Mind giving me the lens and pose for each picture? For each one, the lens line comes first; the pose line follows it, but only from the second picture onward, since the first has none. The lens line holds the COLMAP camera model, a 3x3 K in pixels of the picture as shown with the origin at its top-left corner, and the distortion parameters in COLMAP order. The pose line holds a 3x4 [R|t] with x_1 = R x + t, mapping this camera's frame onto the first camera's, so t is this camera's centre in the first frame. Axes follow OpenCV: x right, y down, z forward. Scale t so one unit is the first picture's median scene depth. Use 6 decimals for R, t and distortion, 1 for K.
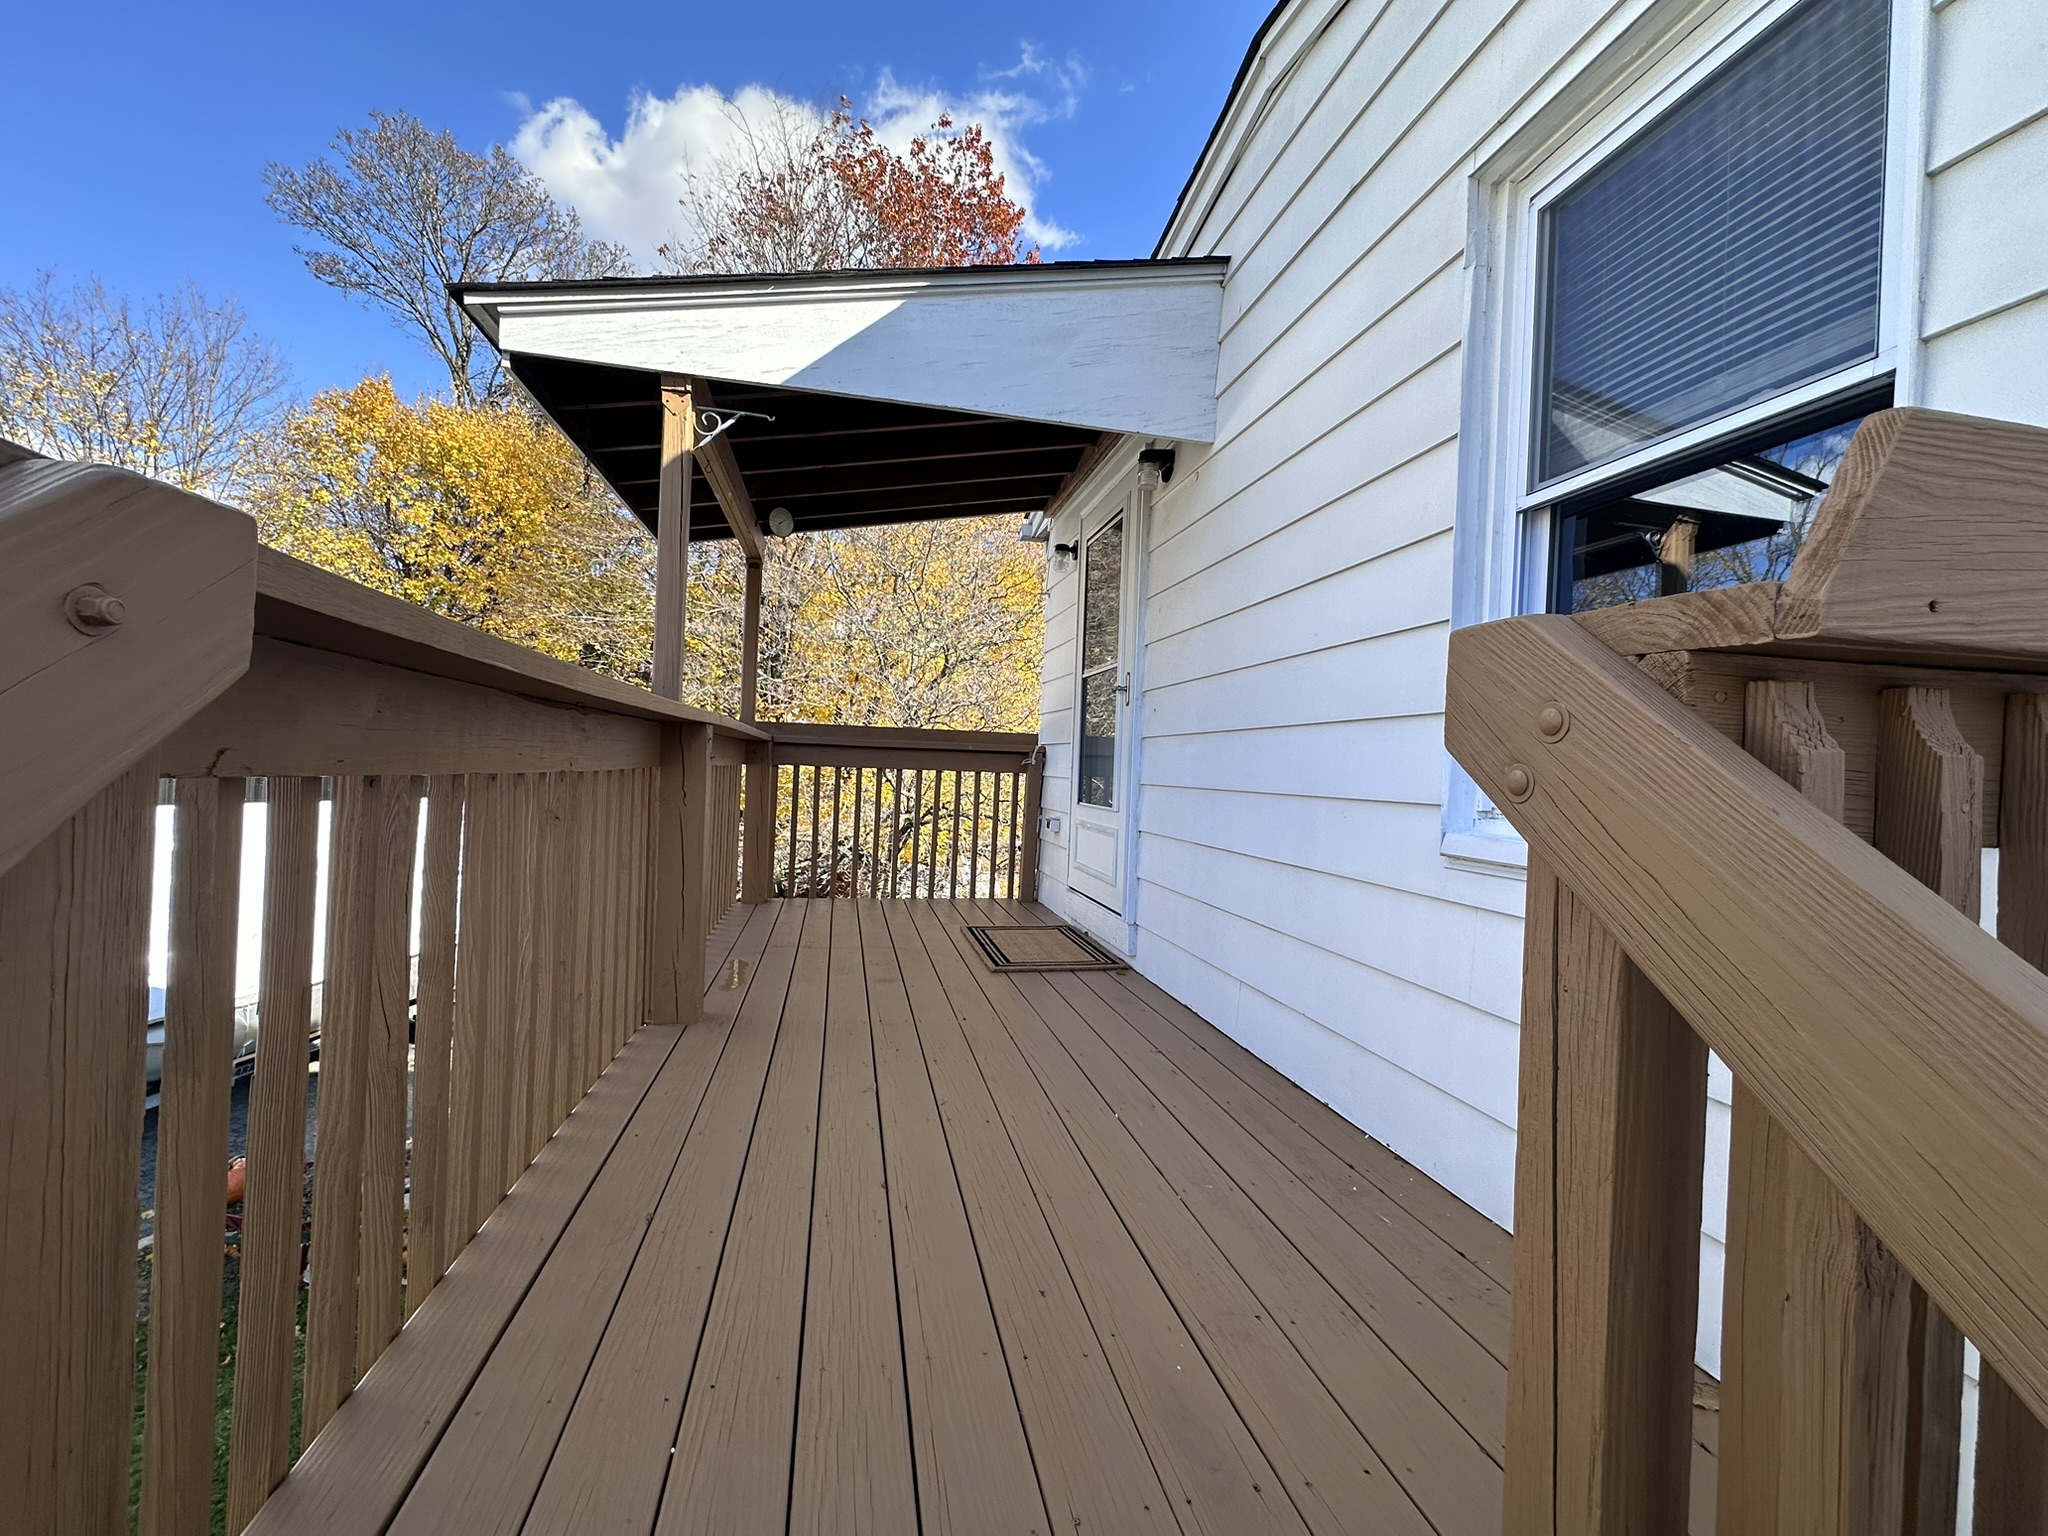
lens RADIAL K [[821.2, 0, 1020.4], [0, 821.2, 769.8], [0, 0, 1]] dist [-0.003491, 0.000825]
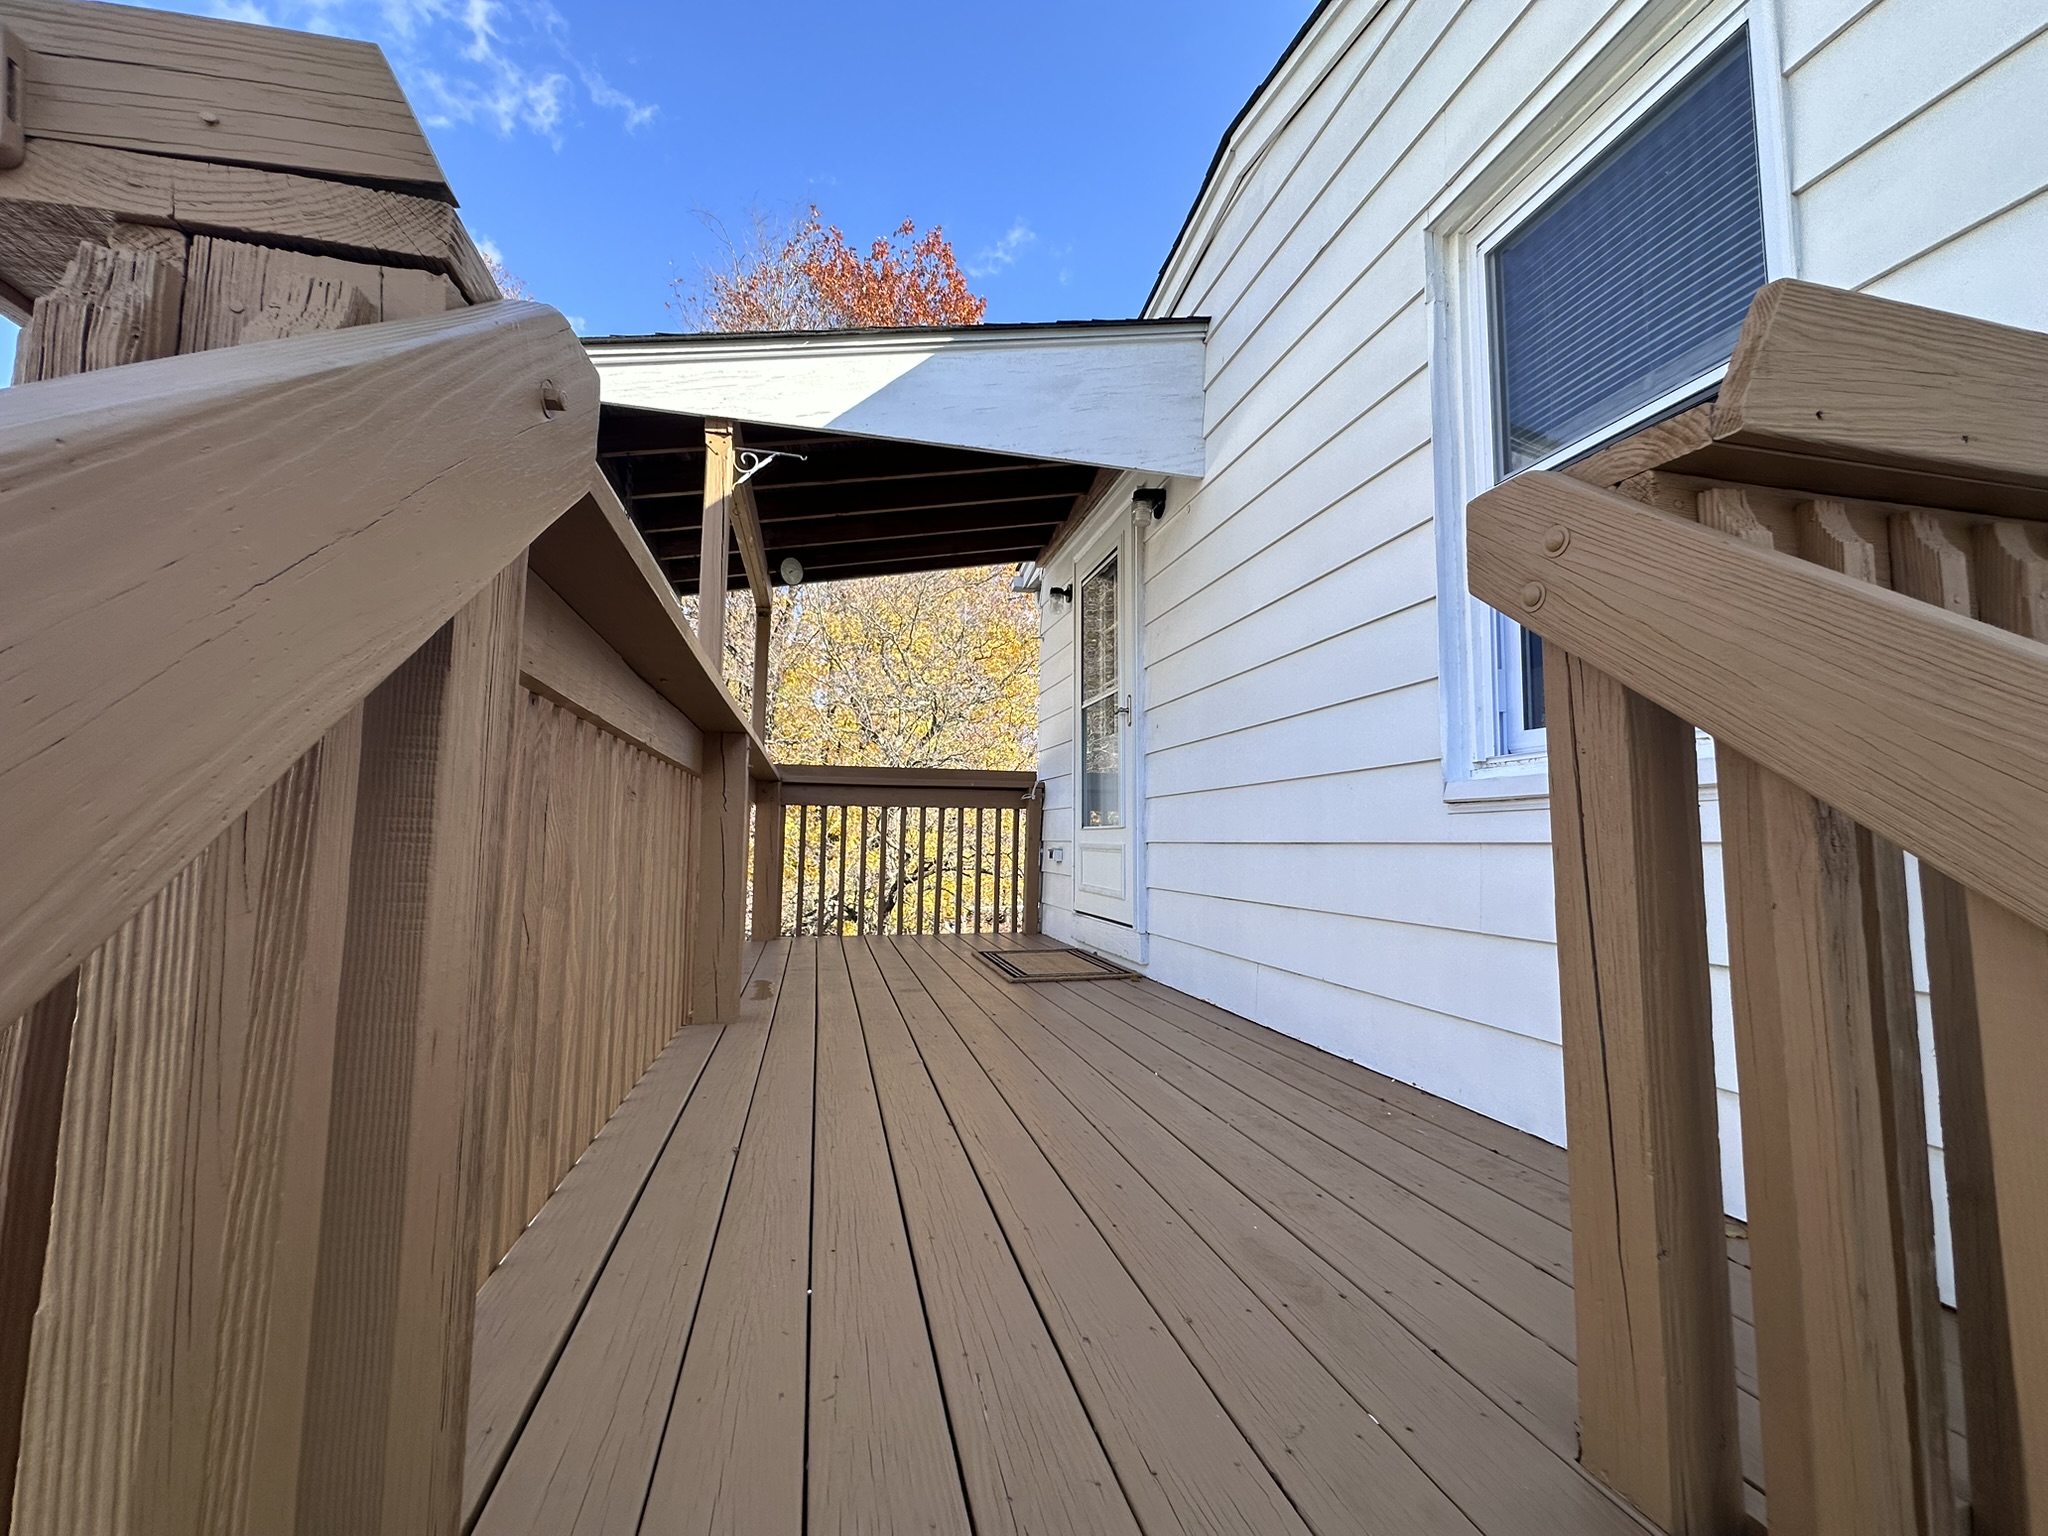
lens RADIAL K [[817.4, 0, 1021.8], [0, 817.4, 768.0], [0, 0, 1]] dist [-0.004322, 0.001108]
pose [[0.999170, -0.026077, 0.031280, -0.054229], [0.028789, 0.995560, -0.089617, 0.083405], [-0.028804, 0.090443, 0.995485, -0.051489]]
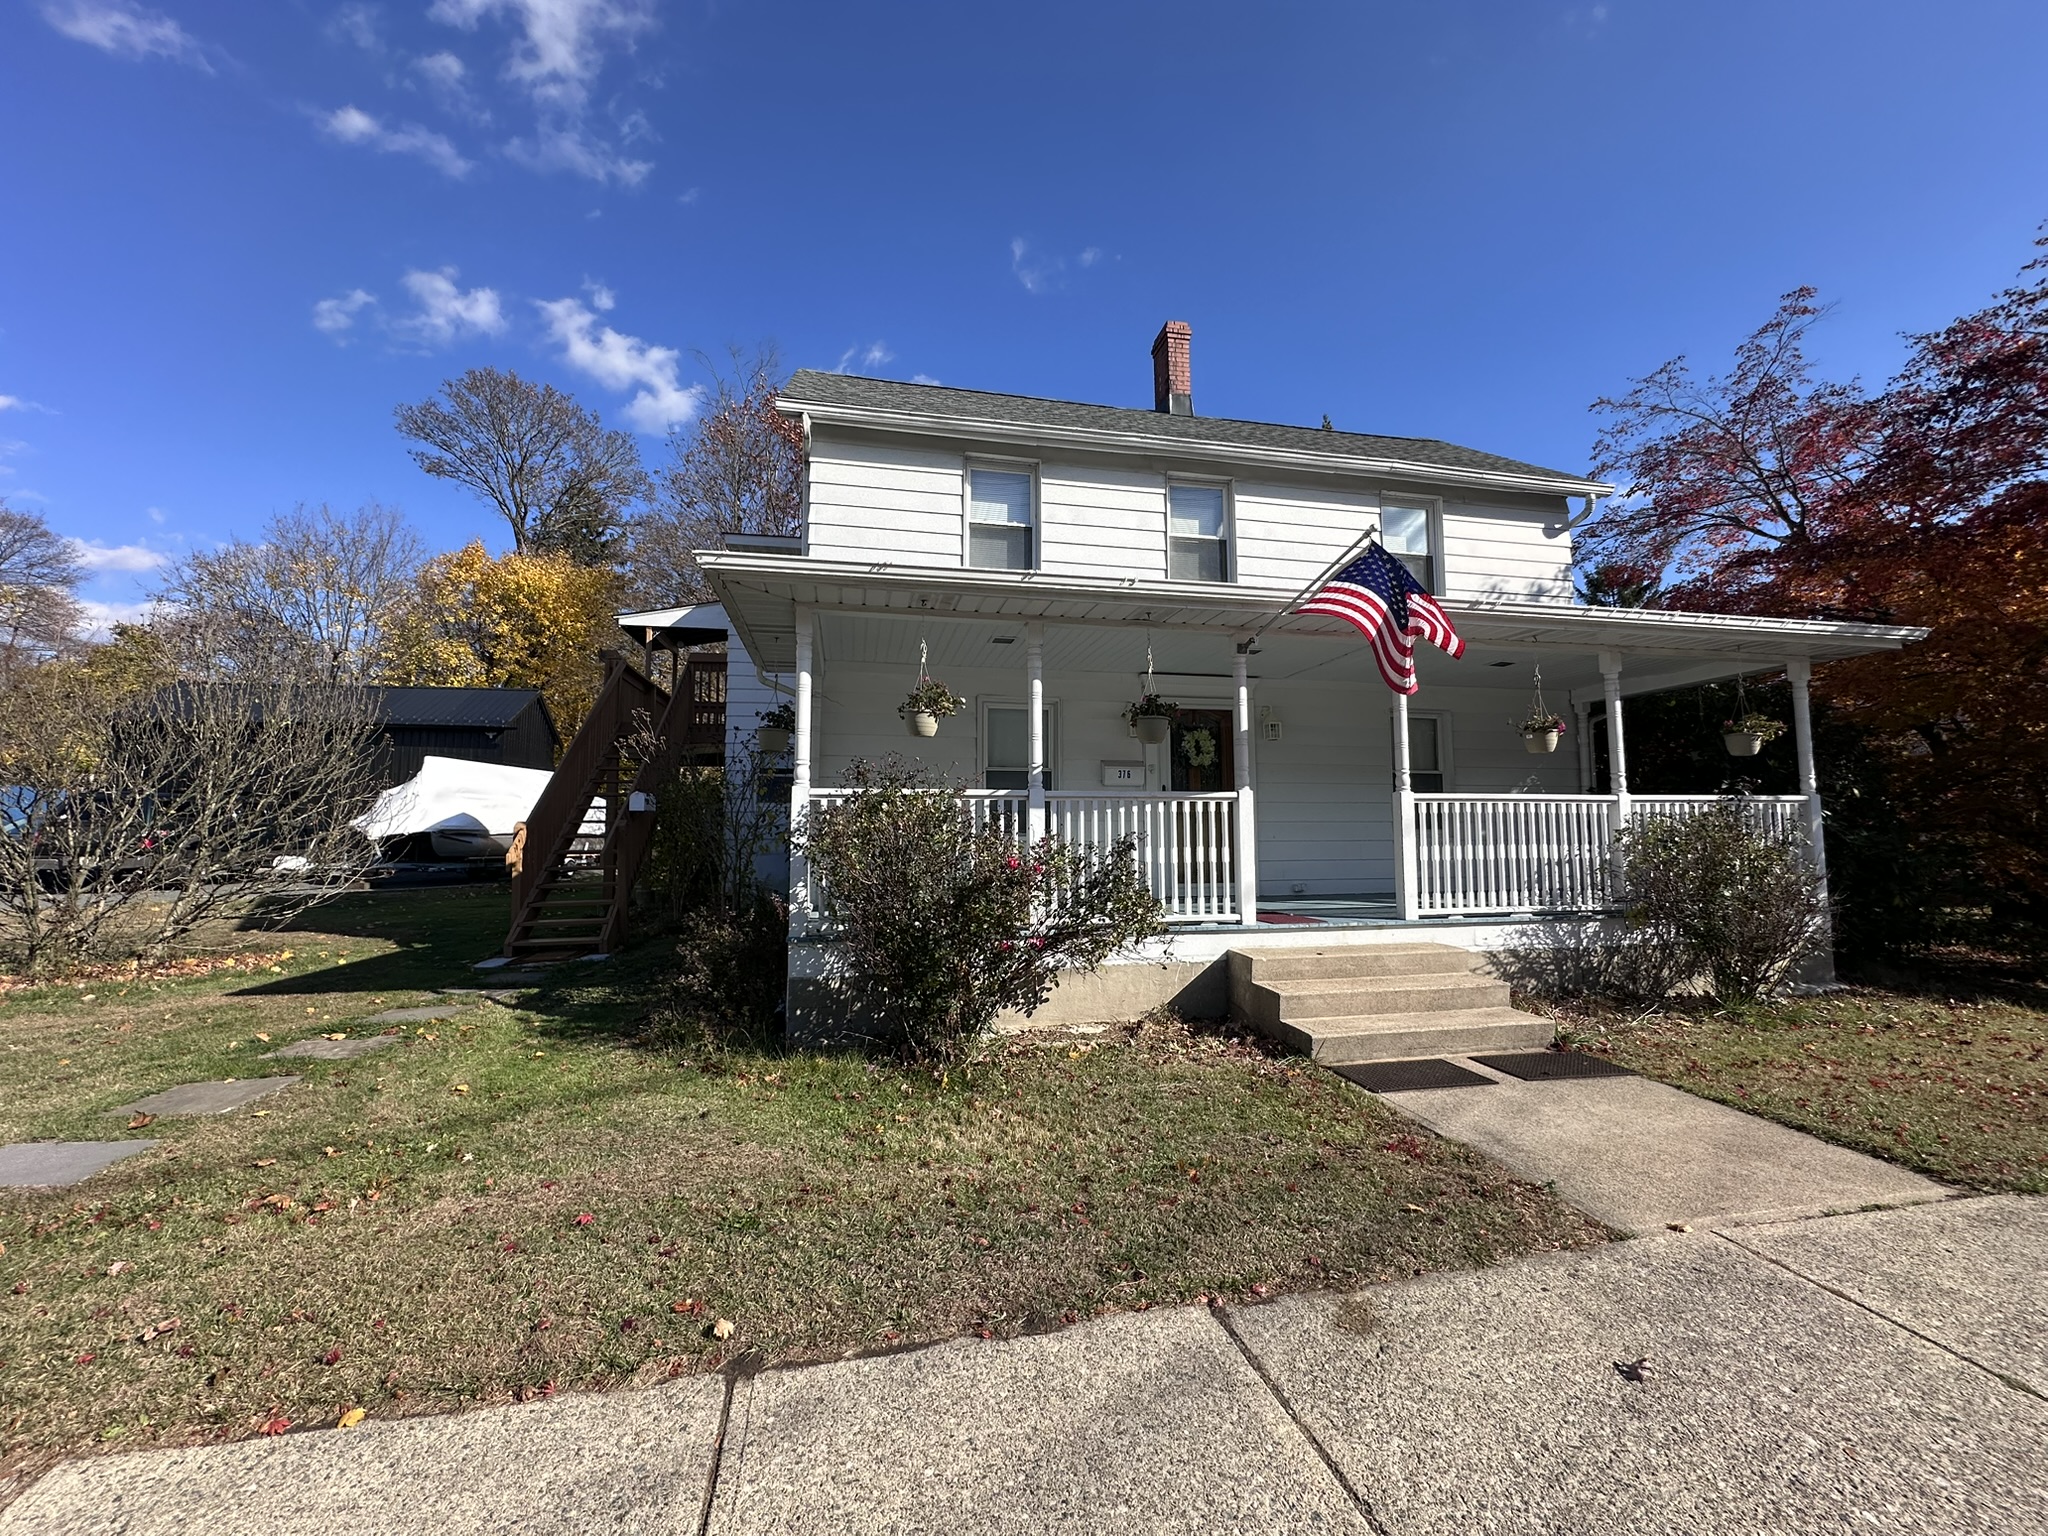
lens RADIAL K [[815.8, 0, 1021.5], [0, 815.8, 767.9], [0, 0, 1]] dist [-0.003616, 0.000822]
pose [[0.999126, -0.041784, -0.001249, 1.971537], [0.041526, 0.995509, -0.085070, 1.018871], [0.004798, 0.084944, 0.996374, -4.212974]]
